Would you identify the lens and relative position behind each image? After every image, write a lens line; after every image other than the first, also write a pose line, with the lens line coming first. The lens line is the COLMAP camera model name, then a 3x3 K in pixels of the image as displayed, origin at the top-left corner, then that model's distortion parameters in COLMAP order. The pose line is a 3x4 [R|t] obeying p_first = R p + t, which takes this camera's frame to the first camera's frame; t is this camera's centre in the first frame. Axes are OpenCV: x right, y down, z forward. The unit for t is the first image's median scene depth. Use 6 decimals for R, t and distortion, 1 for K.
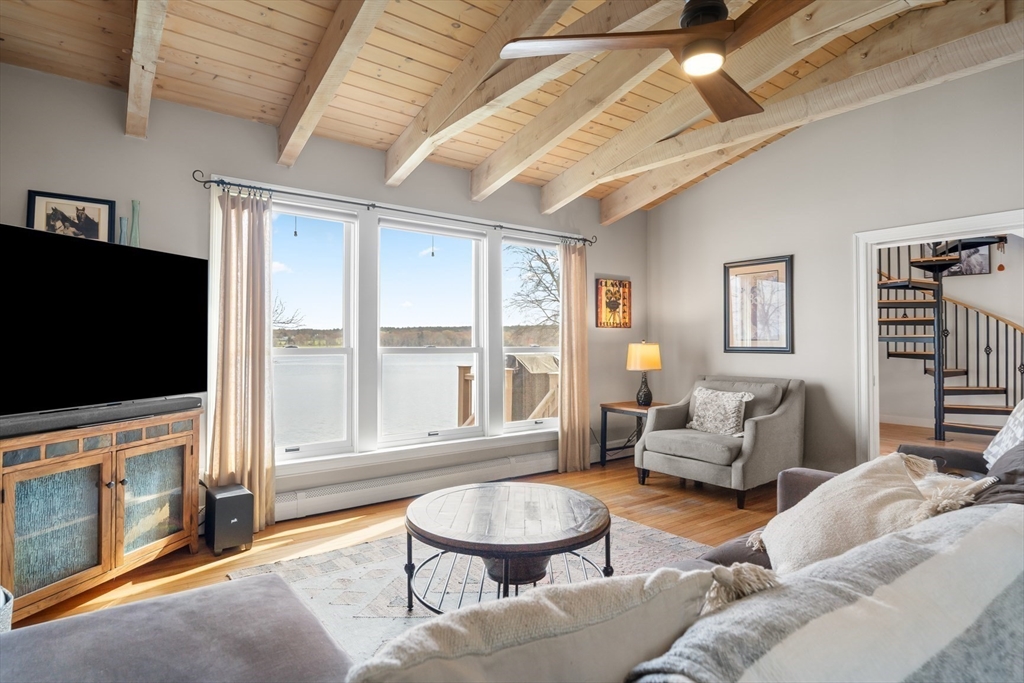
lens RADIAL K [[542.0, 0, 515.4], [0, 542.0, 333.1], [0, 0, 1]] dist [0.001401, 0.000879]
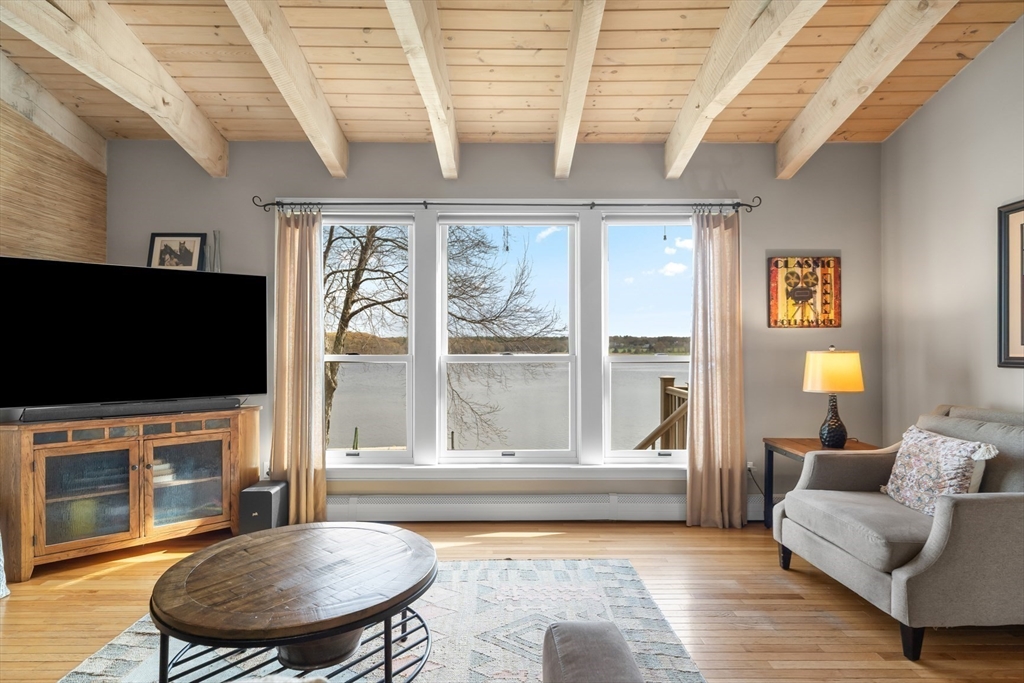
lens RADIAL K [[542.0, 0, 517.0], [0, 542.0, 348.0], [0, 0, 1]] dist [0.001401, 0.000879]
pose [[0.804506, -0.003297, -0.593935, 0.394740], [0.011511, 0.999883, 0.010042, 0.006209], [0.593832, -0.014916, 0.804450, 0.319890]]
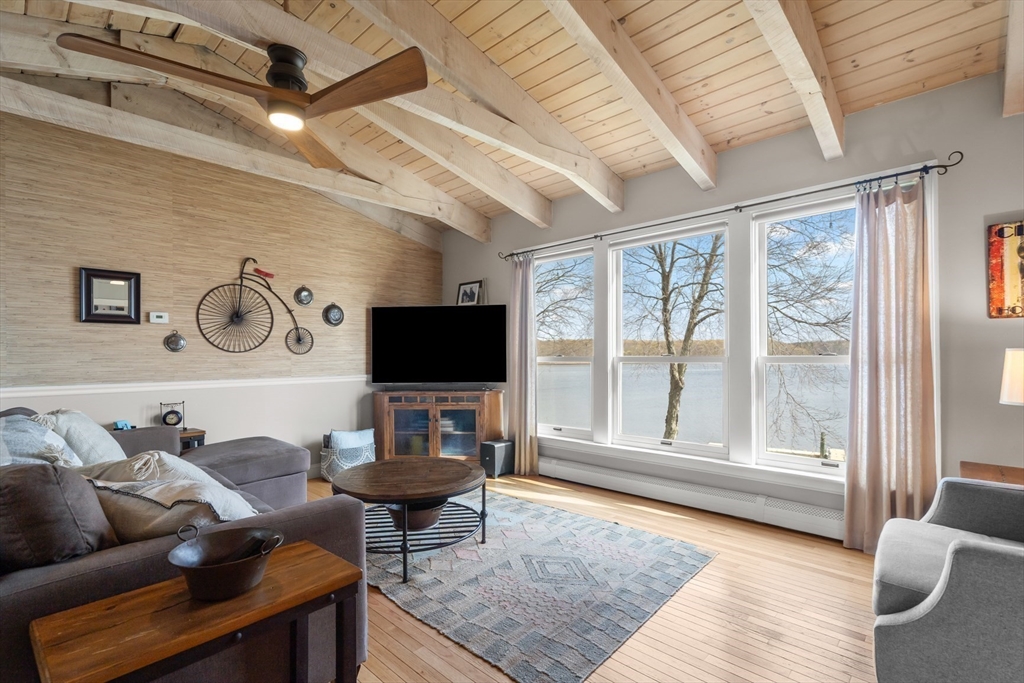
lens RADIAL K [[475.0, 0, 513.9], [0, 475.0, 357.3], [0, 0, 1]] dist [0.002224, -0.000388]
pose [[0.168378, -0.000361, -0.985722, 0.687515], [0.022628, 0.999738, 0.003499, 0.019434], [0.985463, -0.022894, 0.168343, 0.604820]]
